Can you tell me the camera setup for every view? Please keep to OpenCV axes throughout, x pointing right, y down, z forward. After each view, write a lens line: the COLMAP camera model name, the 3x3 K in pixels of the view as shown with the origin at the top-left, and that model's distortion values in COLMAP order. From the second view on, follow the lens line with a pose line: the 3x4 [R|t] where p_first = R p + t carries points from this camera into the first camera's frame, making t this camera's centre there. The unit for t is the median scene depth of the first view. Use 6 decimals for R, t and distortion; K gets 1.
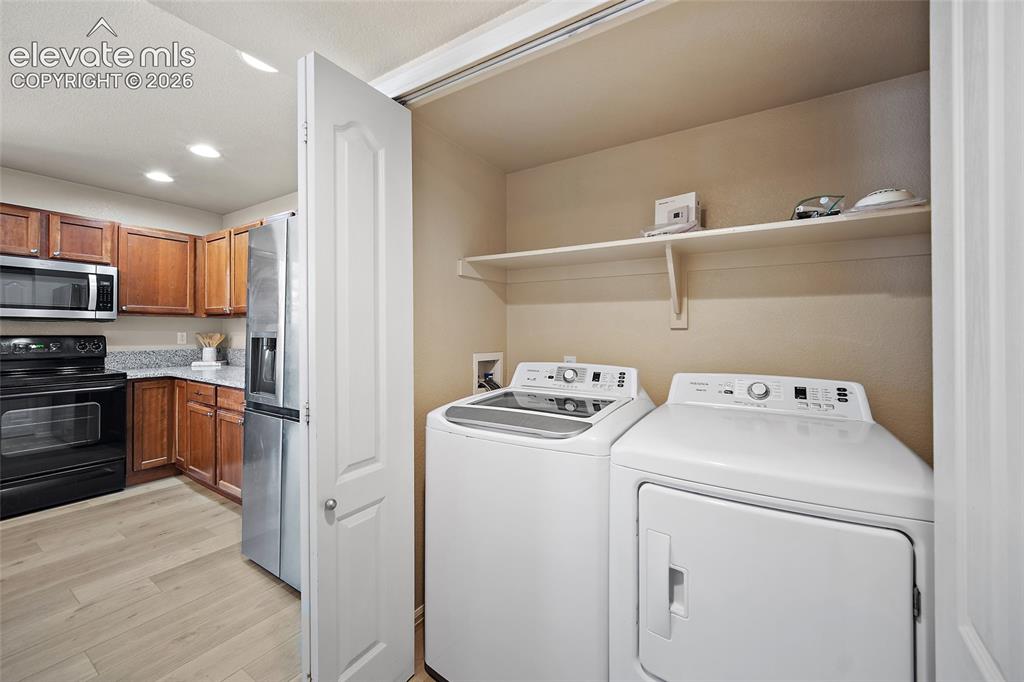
lens RADIAL K [[400.6, 0, 506.9], [0, 400.6, 332.9], [0, 0, 1]] dist [0.004097, 0.000428]
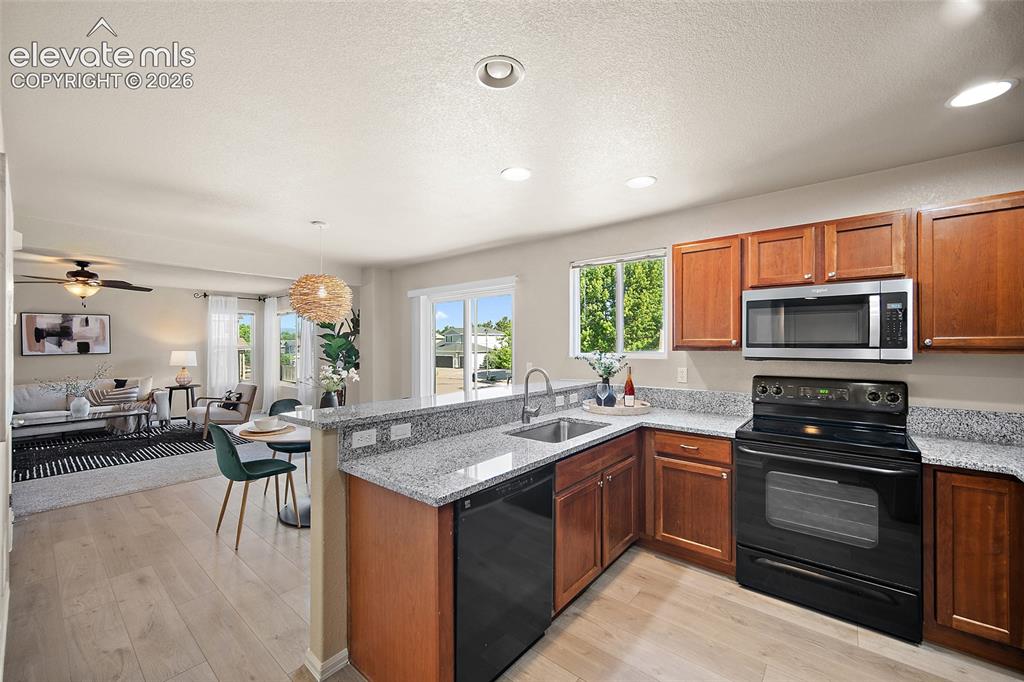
lens RADIAL K [[400.6, 0, 509.0], [0, 400.6, 340.5], [0, 0, 1]] dist [0.004097, 0.000428]
pose [[-0.133307, -0.000932, -0.991074, -0.261314], [0.002028, 0.999997, -0.001213, -0.066666], [0.991073, -0.002171, -0.133305, 0.460376]]
